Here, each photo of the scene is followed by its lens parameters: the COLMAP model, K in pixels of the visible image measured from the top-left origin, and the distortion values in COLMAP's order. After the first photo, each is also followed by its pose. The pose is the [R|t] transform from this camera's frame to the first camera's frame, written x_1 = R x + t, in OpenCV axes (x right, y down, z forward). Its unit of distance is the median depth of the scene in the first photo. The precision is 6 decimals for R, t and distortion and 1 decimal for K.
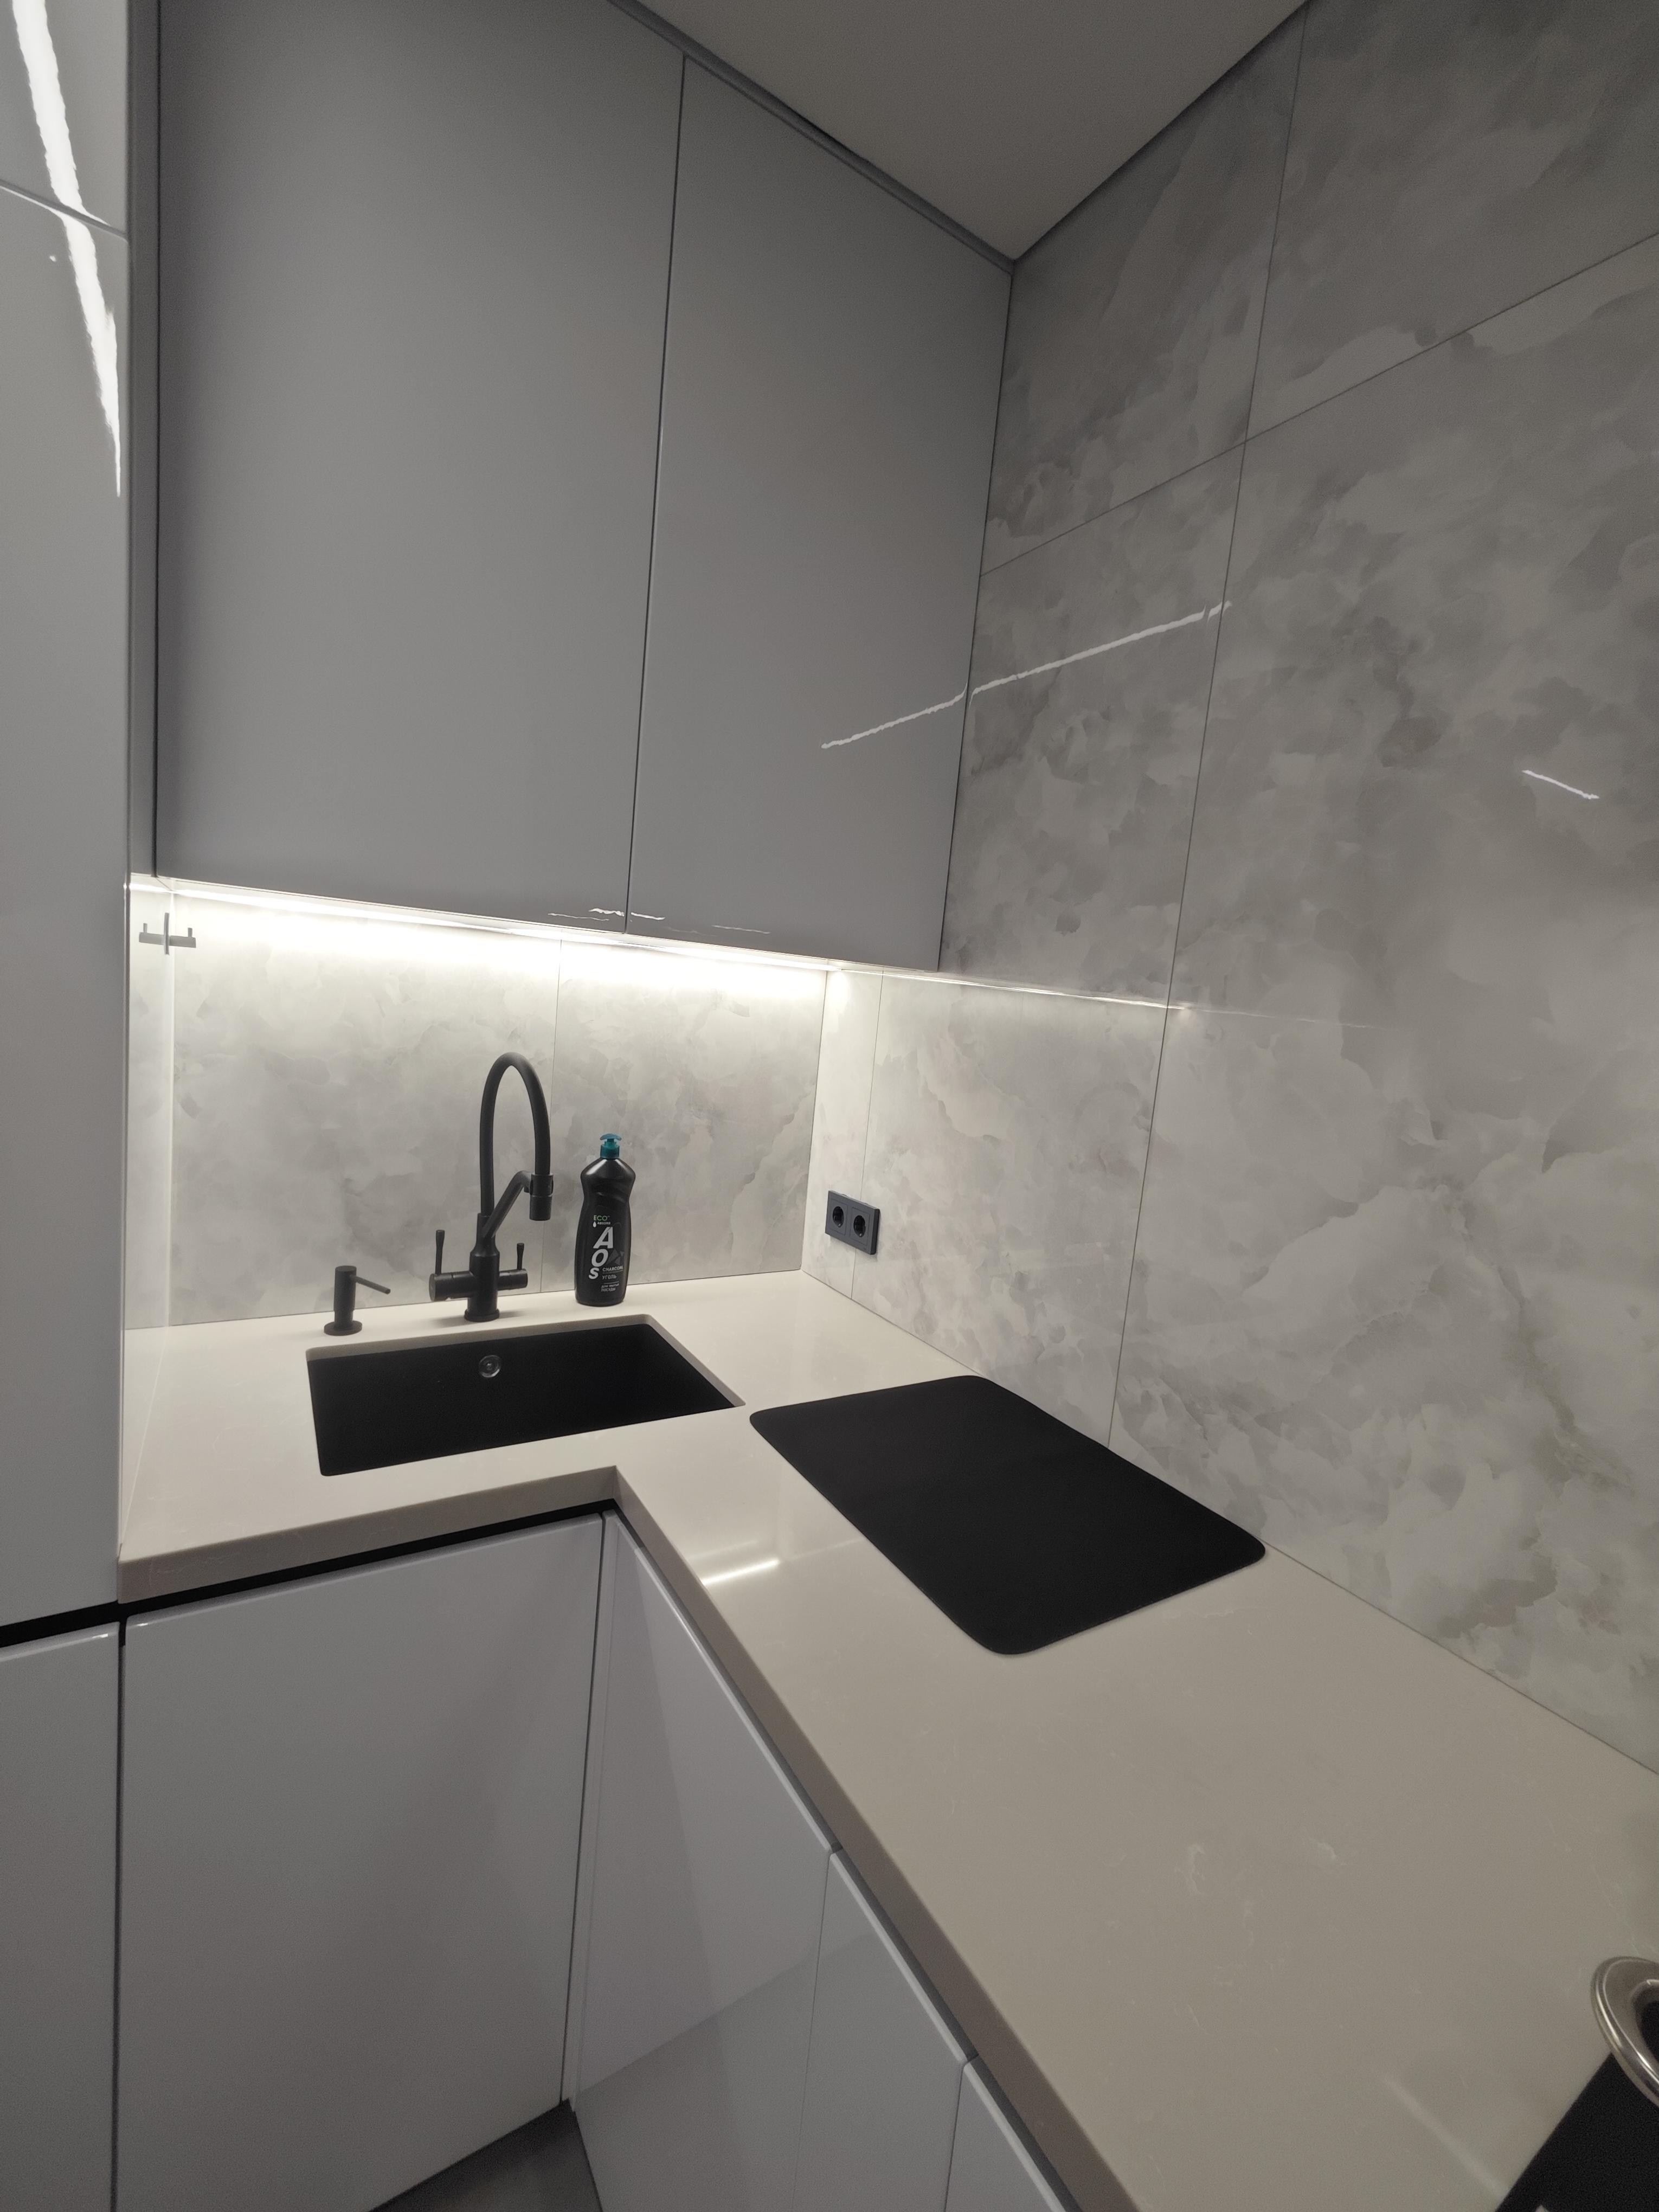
lens RADIAL K [[917.7, 0, 829.5], [0, 917.7, 1106.0], [0, 0, 1]] dist [0.002692, 0.000216]
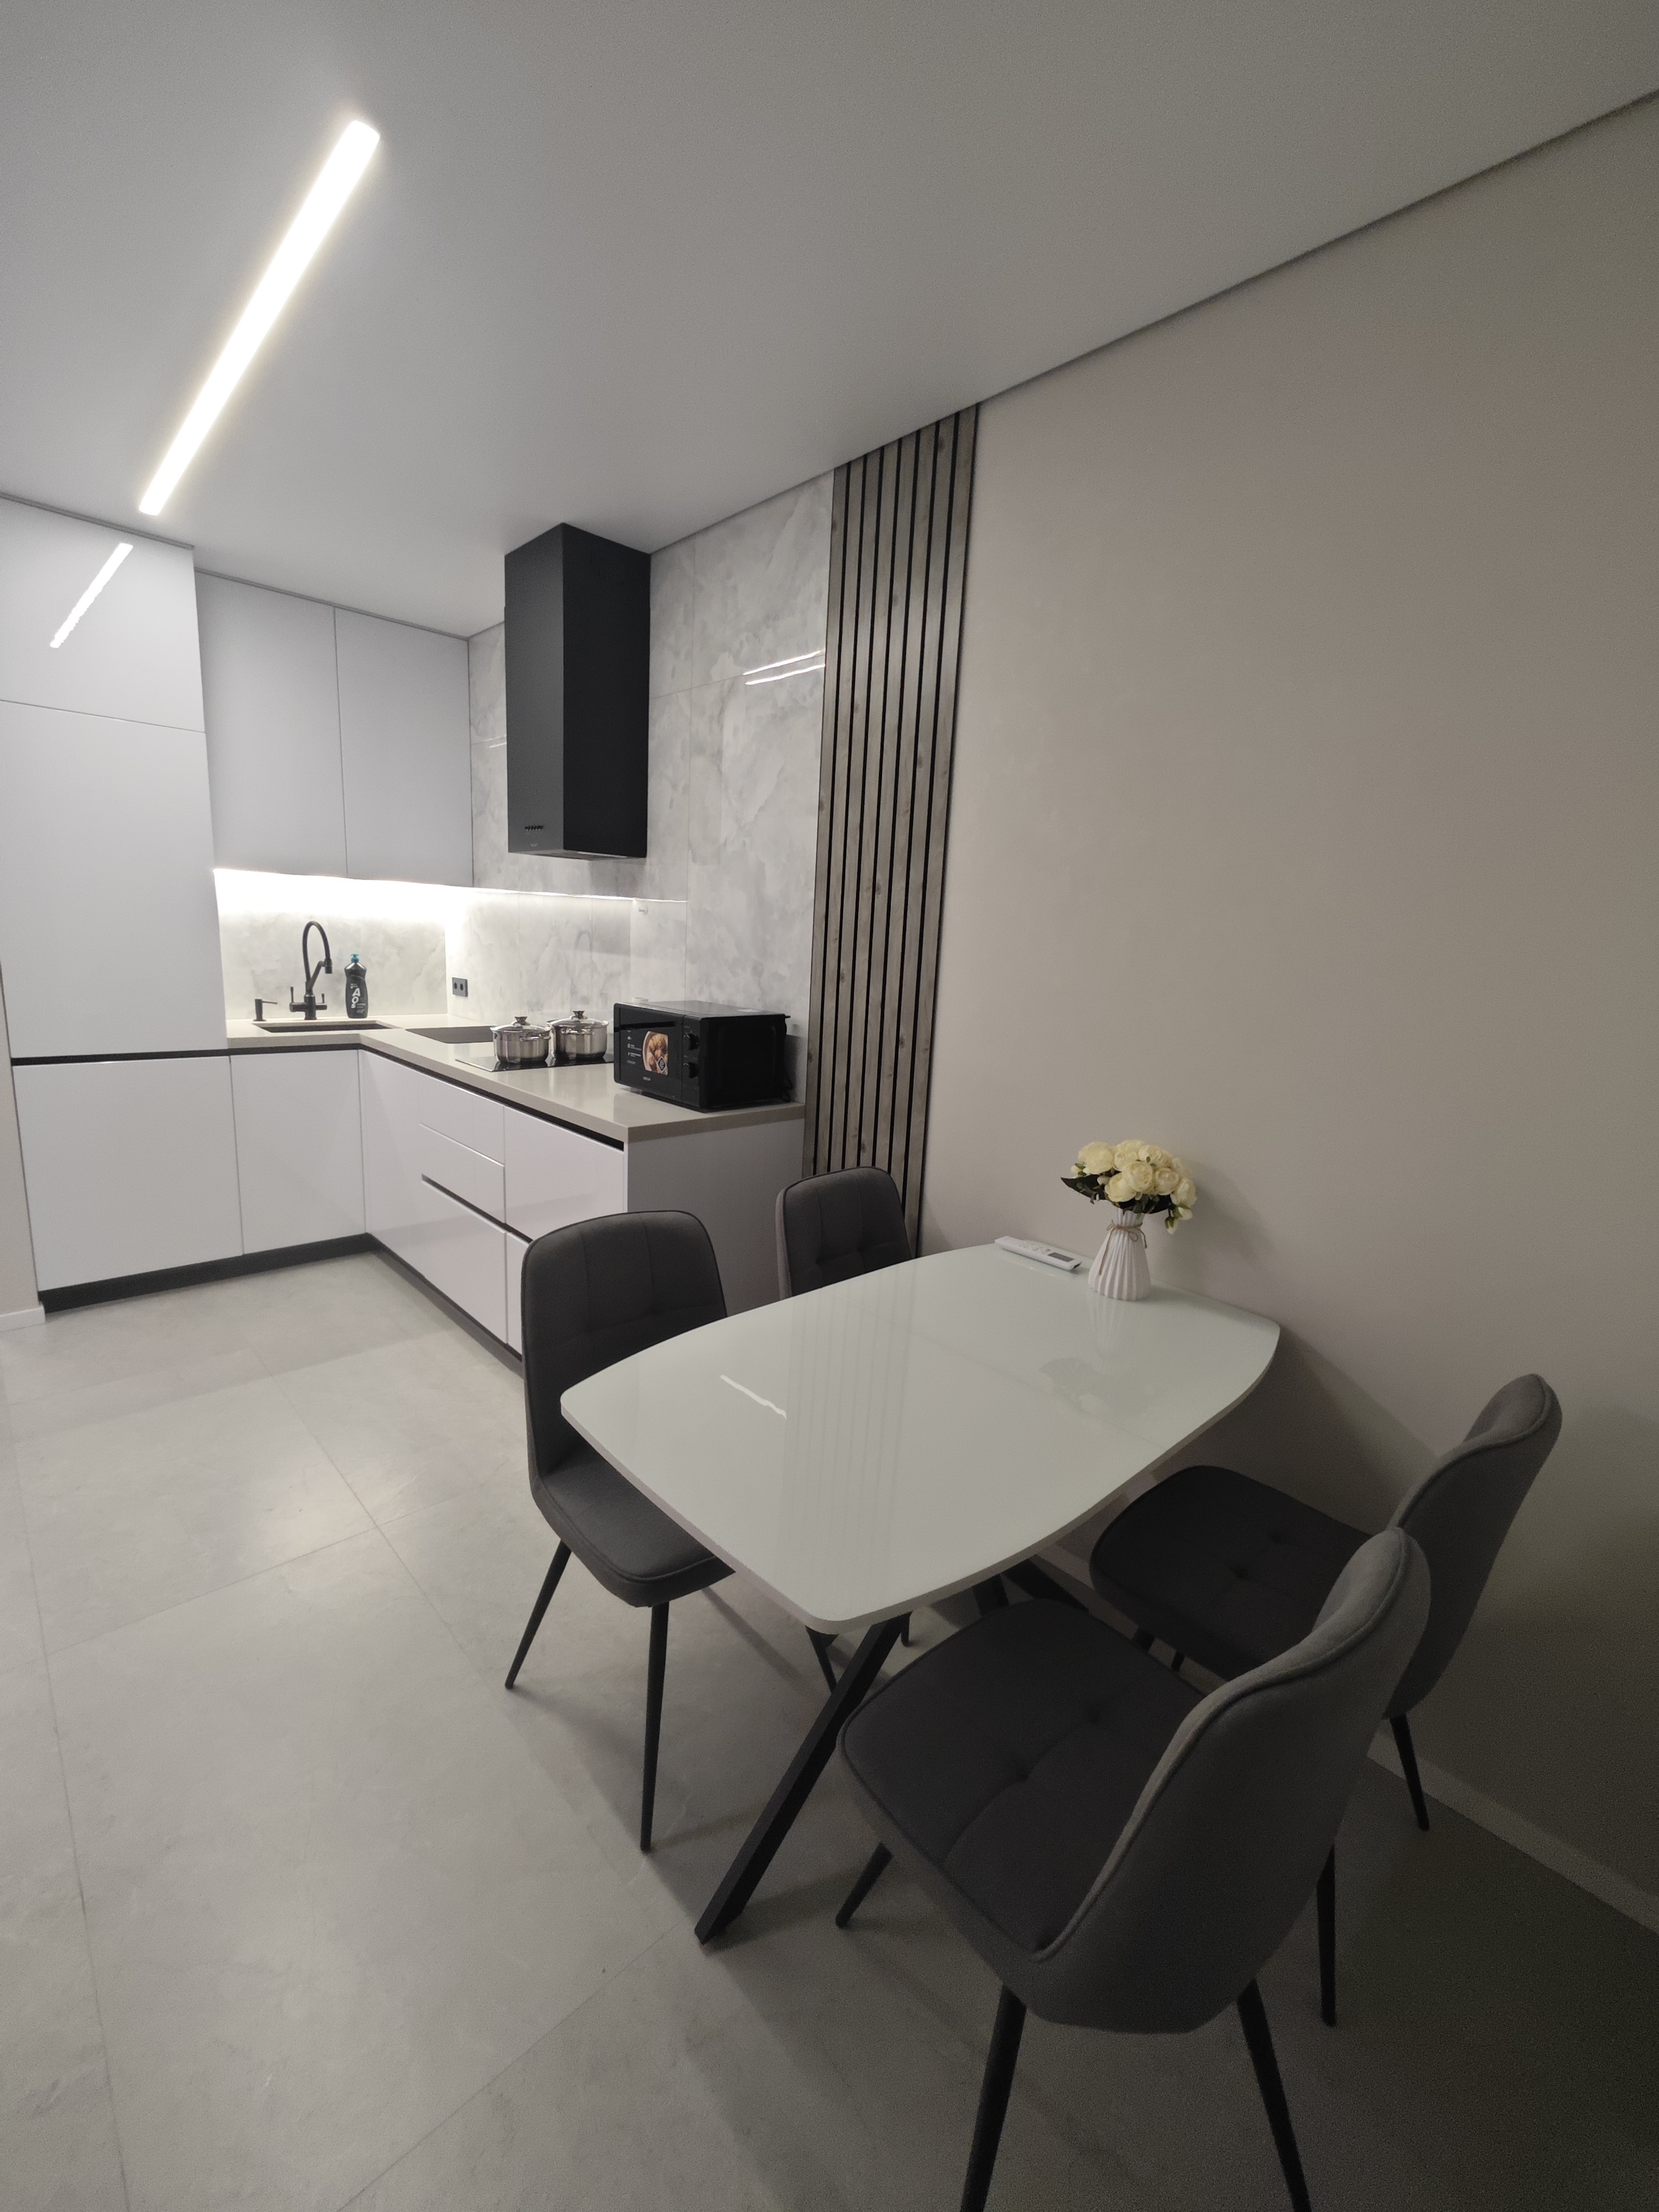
lens RADIAL K [[917.7, 0, 829.5], [0, 917.7, 1106.0], [0, 0, 1]] dist [0.002692, 0.000216]
pose [[0.978871, -0.081305, 0.187620, 0.742657], [0.064018, 0.993278, 0.096434, 0.387735], [-0.194199, -0.082386, 0.977496, -2.467835]]
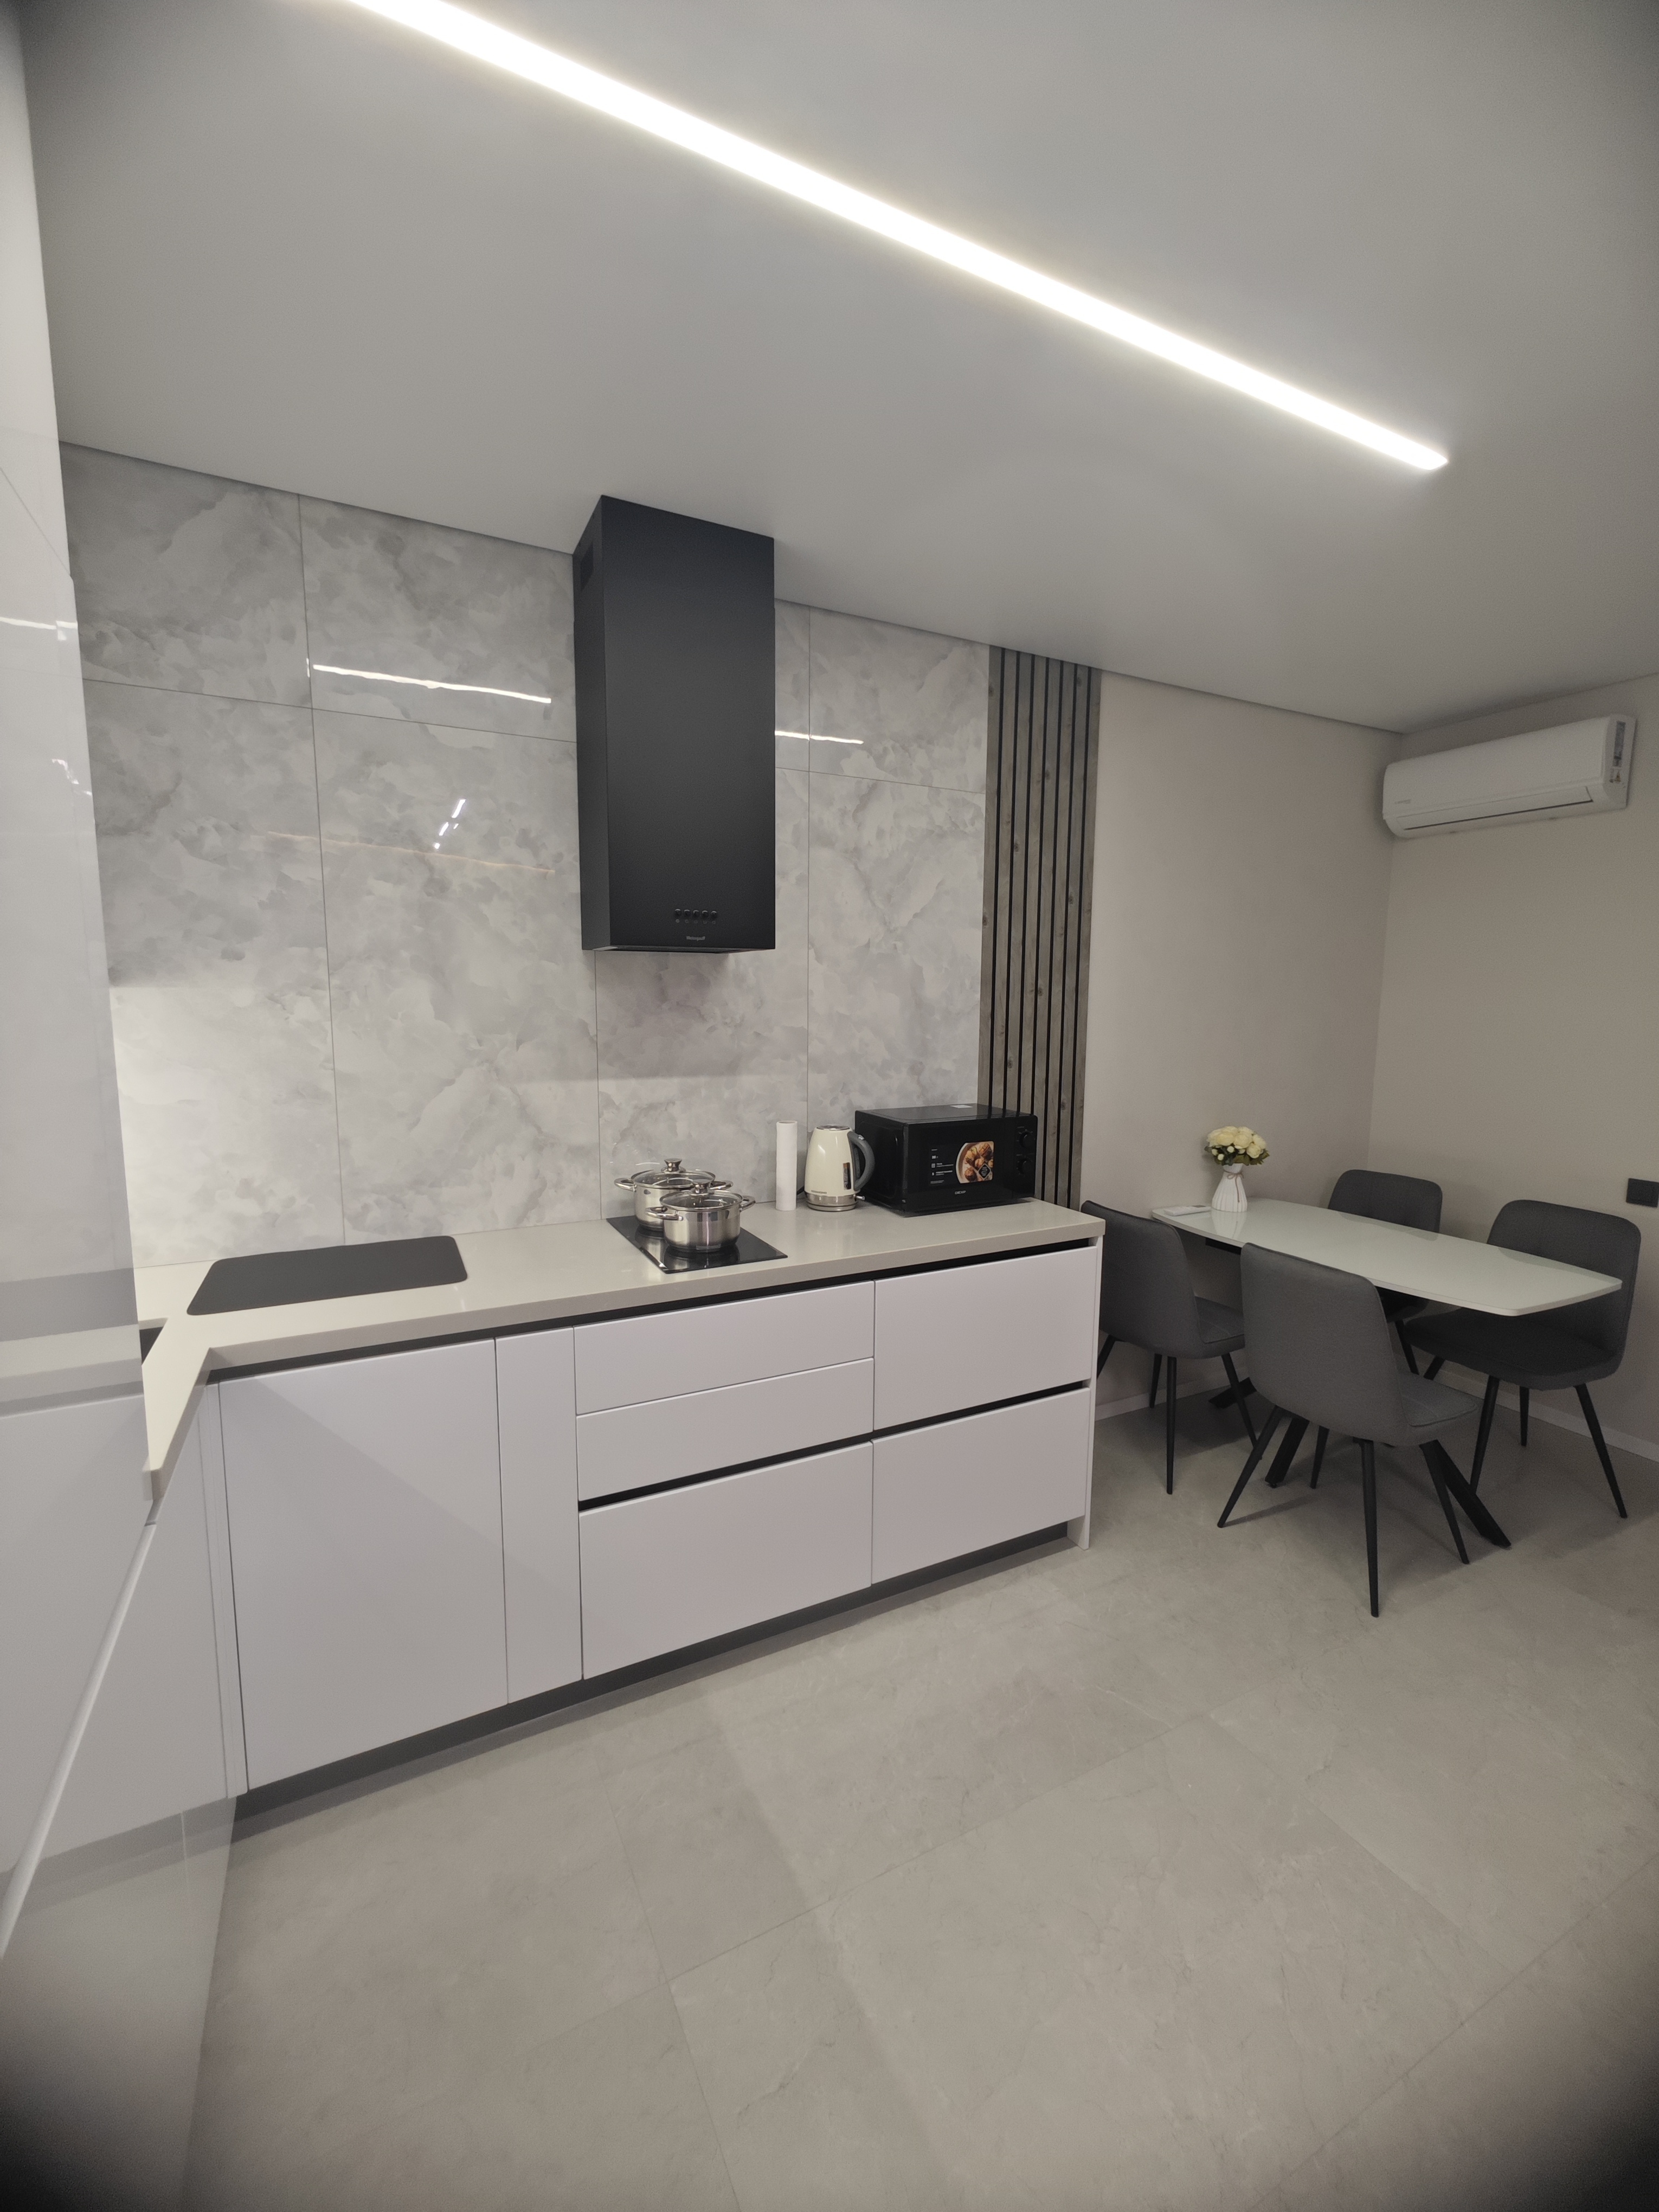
lens RADIAL K [[921.1, 0, 823.3], [0, 921.1, 1107.5], [0, 0, 1]] dist [-0.000771, -0.001331]
pose [[0.086086, -0.210025, 0.973899, -1.323505], [0.118192, 0.972777, 0.199336, -0.144849], [-0.989252, 0.097946, 0.108566, -0.165818]]
